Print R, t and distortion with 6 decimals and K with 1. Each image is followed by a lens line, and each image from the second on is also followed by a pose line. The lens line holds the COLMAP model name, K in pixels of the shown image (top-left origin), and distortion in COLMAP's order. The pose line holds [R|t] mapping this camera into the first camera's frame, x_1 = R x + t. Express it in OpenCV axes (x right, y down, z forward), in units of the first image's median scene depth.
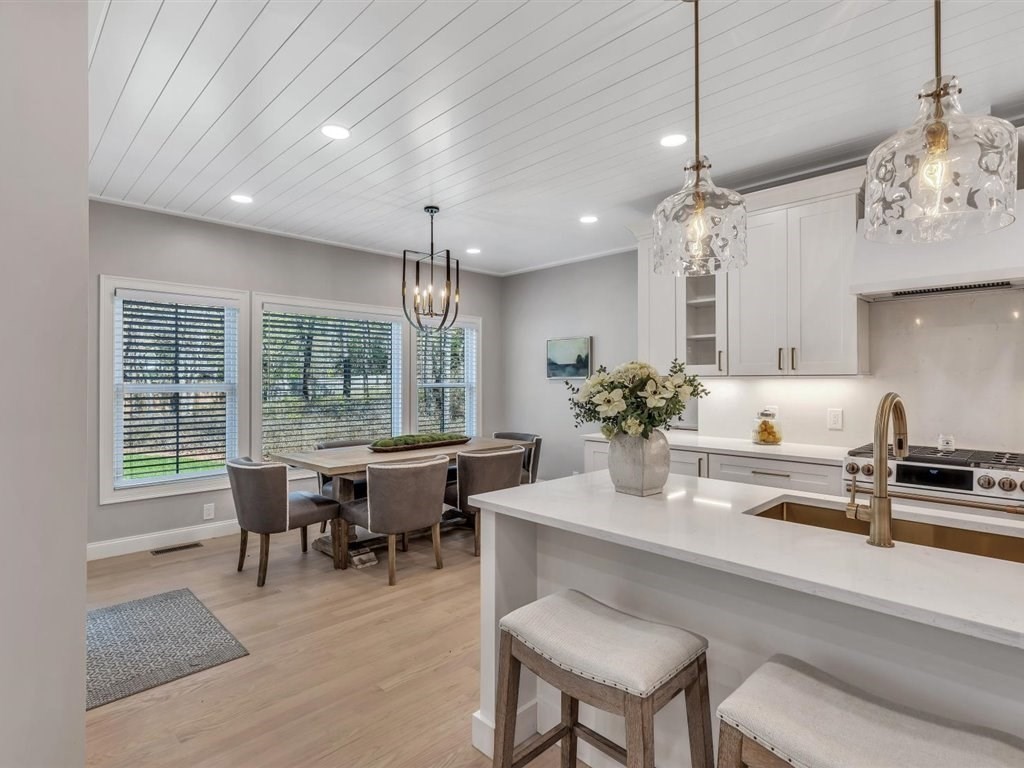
lens RADIAL K [[526.4, 0, 506.0], [0, 526.4, 374.2], [0, 0, 1]] dist [0.005592, 0.000387]
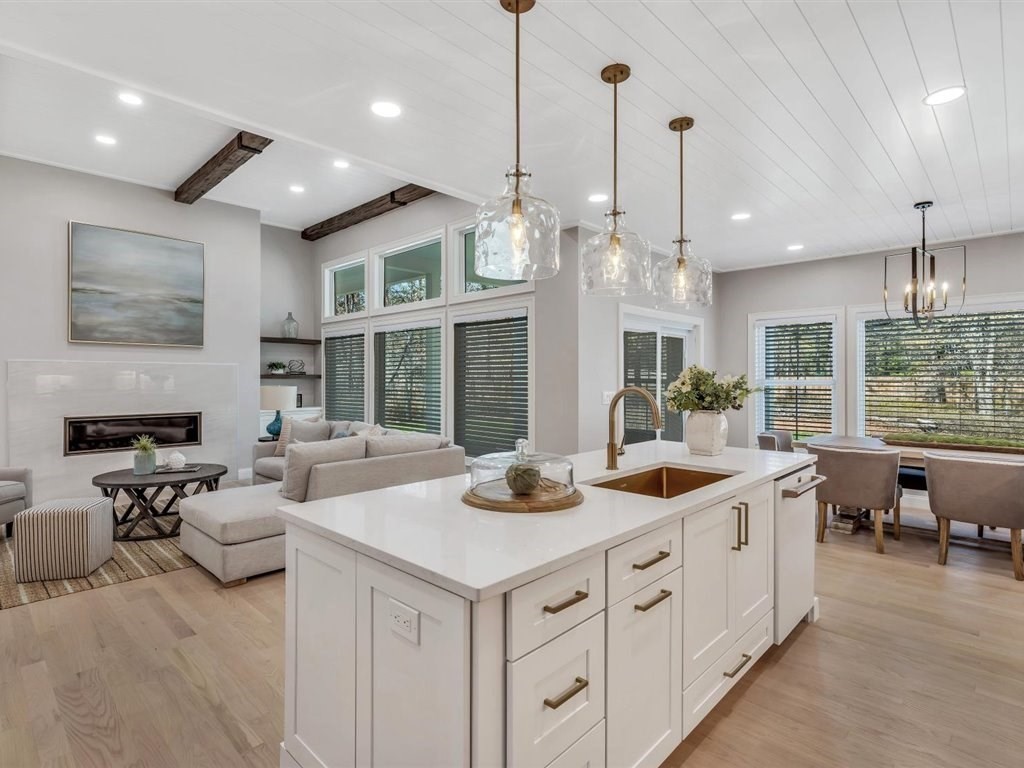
lens RADIAL K [[526.4, 0, 514.5], [0, 526.4, 380.0], [0, 0, 1]] dist [0.005592, 0.000387]
pose [[0.029271, 0.006710, -0.999549, 0.978356], [0.015381, 0.999856, 0.007162, -0.004319], [0.999453, -0.015584, 0.029163, 0.239713]]
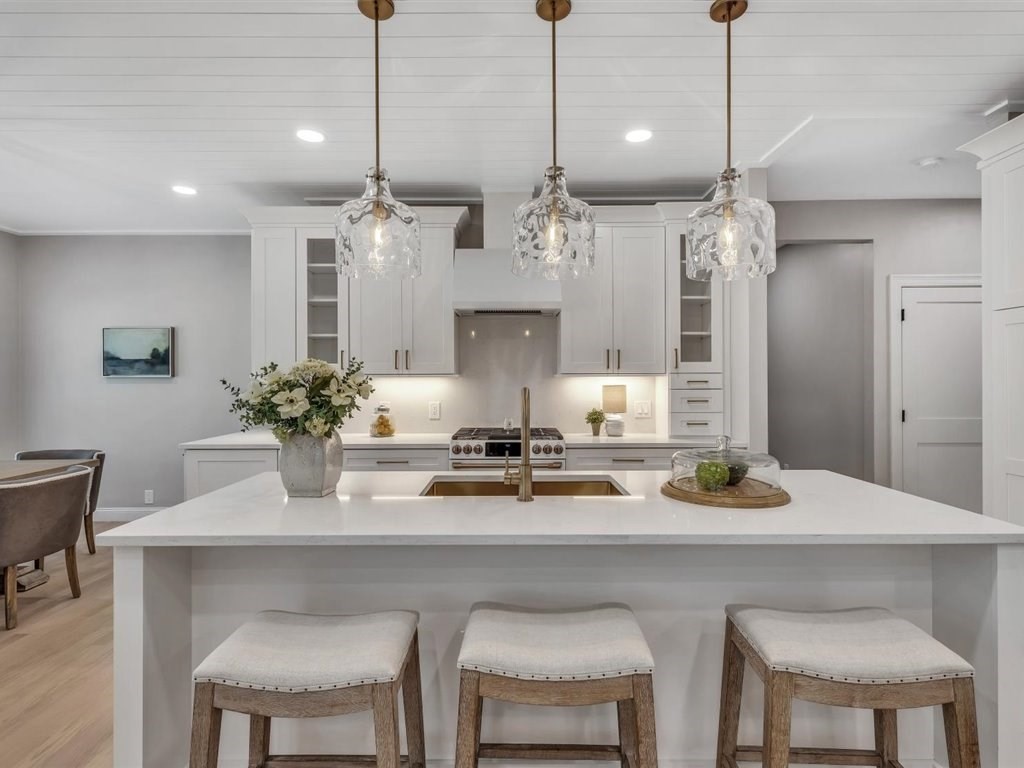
lens RADIAL K [[526.4, 0, 509.6], [0, 526.4, 375.5], [0, 0, 1]] dist [0.005592, 0.000387]
pose [[0.702810, 0.002766, 0.711372, -0.100846], [-0.006420, 0.999976, 0.002454, 0.000668], [-0.711348, -0.006292, 0.702811, 0.032036]]
